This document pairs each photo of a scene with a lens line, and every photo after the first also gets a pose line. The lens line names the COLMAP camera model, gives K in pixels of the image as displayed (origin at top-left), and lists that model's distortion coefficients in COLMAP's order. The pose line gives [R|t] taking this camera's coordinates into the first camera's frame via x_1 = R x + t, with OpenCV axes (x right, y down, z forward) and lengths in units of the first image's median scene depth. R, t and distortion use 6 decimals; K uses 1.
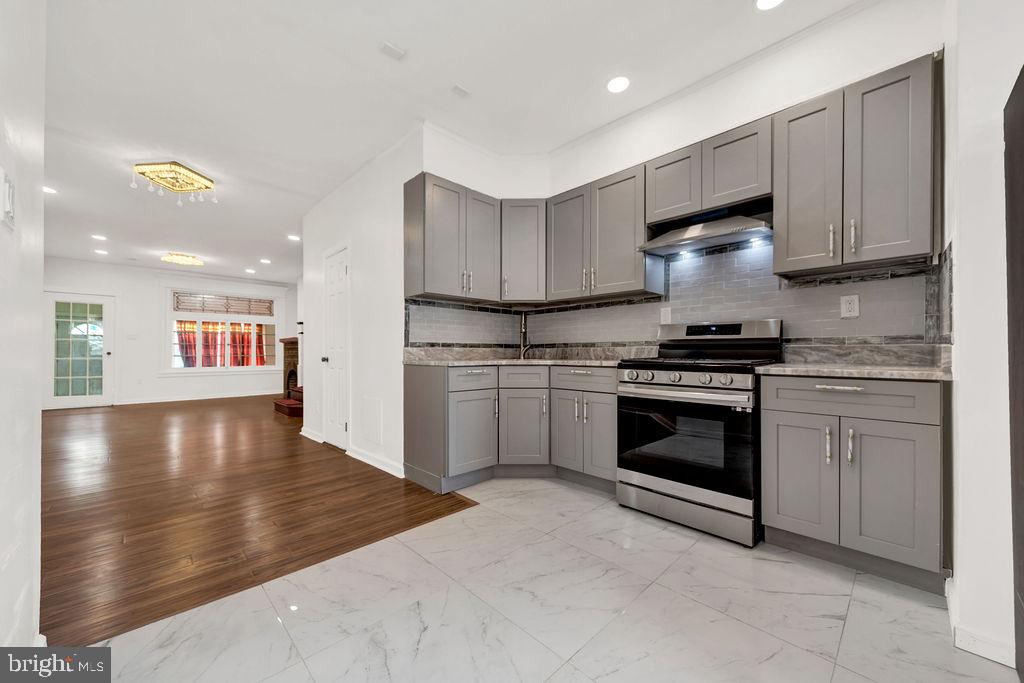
lens RADIAL K [[386.0, 0, 507.2], [0, 386.0, 343.8], [0, 0, 1]] dist [0.003246, -0.000233]
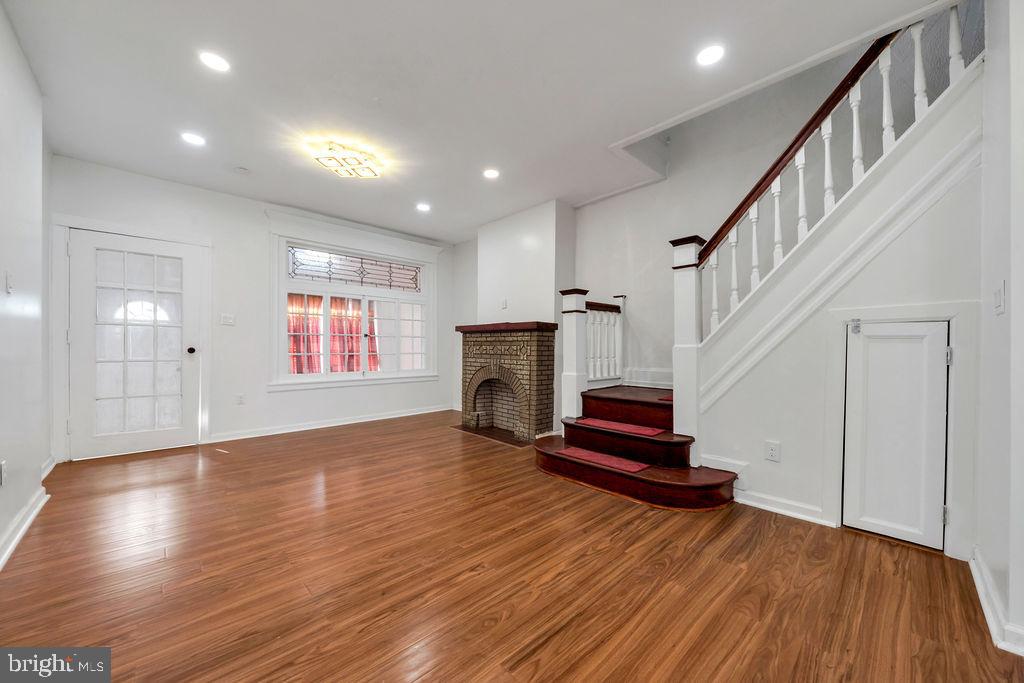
lens RADIAL K [[386.0, 0, 515.6], [0, 386.0, 349.5], [0, 0, 1]] dist [0.003246, -0.000233]
pose [[0.999997, -0.000685, -0.002505, -5.818122], [0.000758, 0.999569, 0.029336, 0.090941], [0.002484, -0.029338, 0.999566, 4.587315]]
